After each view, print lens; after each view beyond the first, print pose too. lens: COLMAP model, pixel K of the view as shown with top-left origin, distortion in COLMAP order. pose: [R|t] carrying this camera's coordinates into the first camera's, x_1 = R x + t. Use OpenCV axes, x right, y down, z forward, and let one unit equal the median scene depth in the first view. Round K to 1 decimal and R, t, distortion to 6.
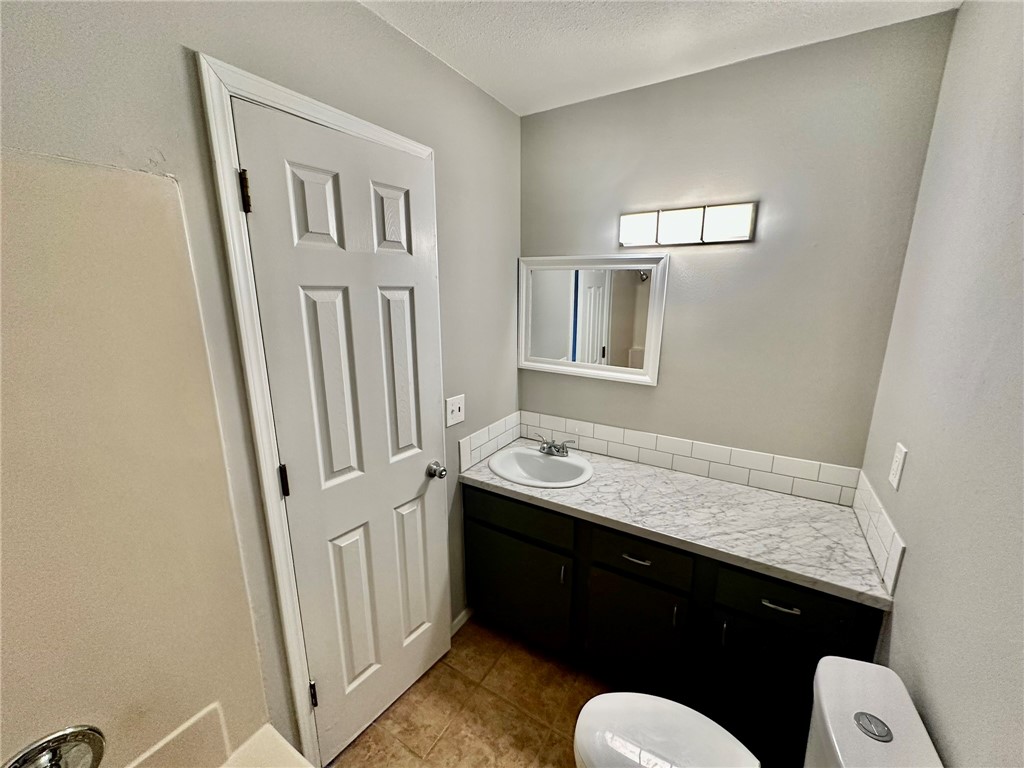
lens RADIAL K [[407.1, 0, 513.4], [0, 407.1, 387.6], [0, 0, 1]] dist [-0.000954, -0.000054]
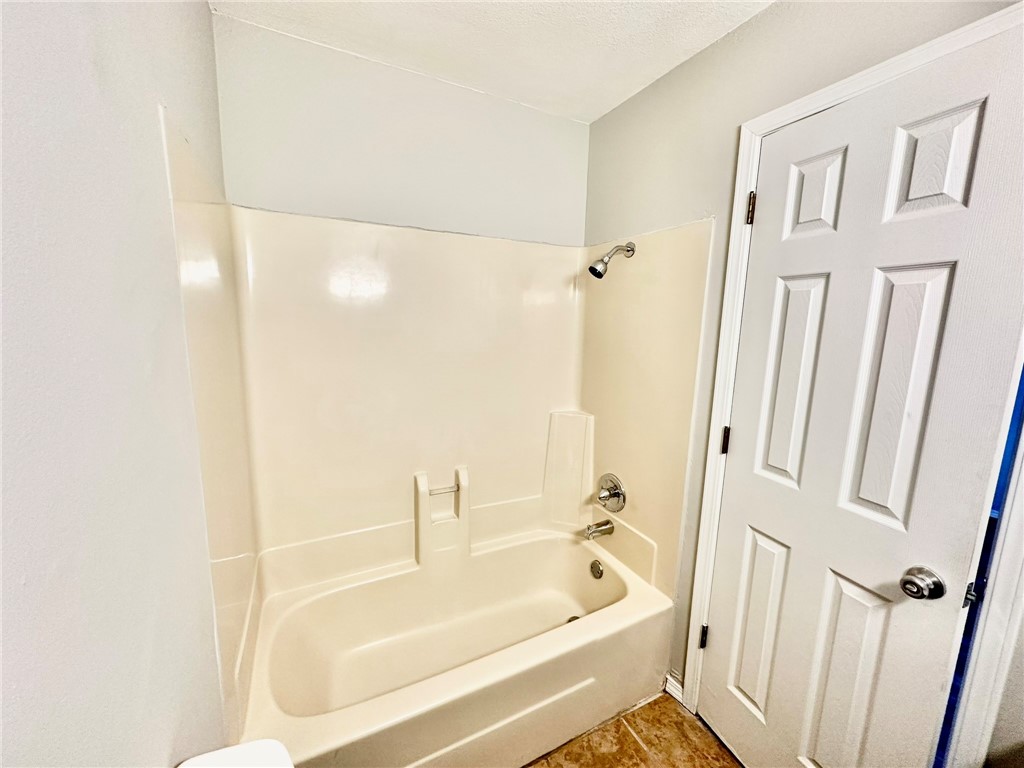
lens RADIAL K [[407.1, 0, 513.6], [0, 407.1, 382.4], [0, 0, 1]] dist [-0.000954, -0.000054]
pose [[-0.524346, 0.117143, -0.843409, 0.703212], [-0.221432, 0.937656, 0.267897, -0.107520], [0.822210, 0.327229, -0.465716, 0.905162]]
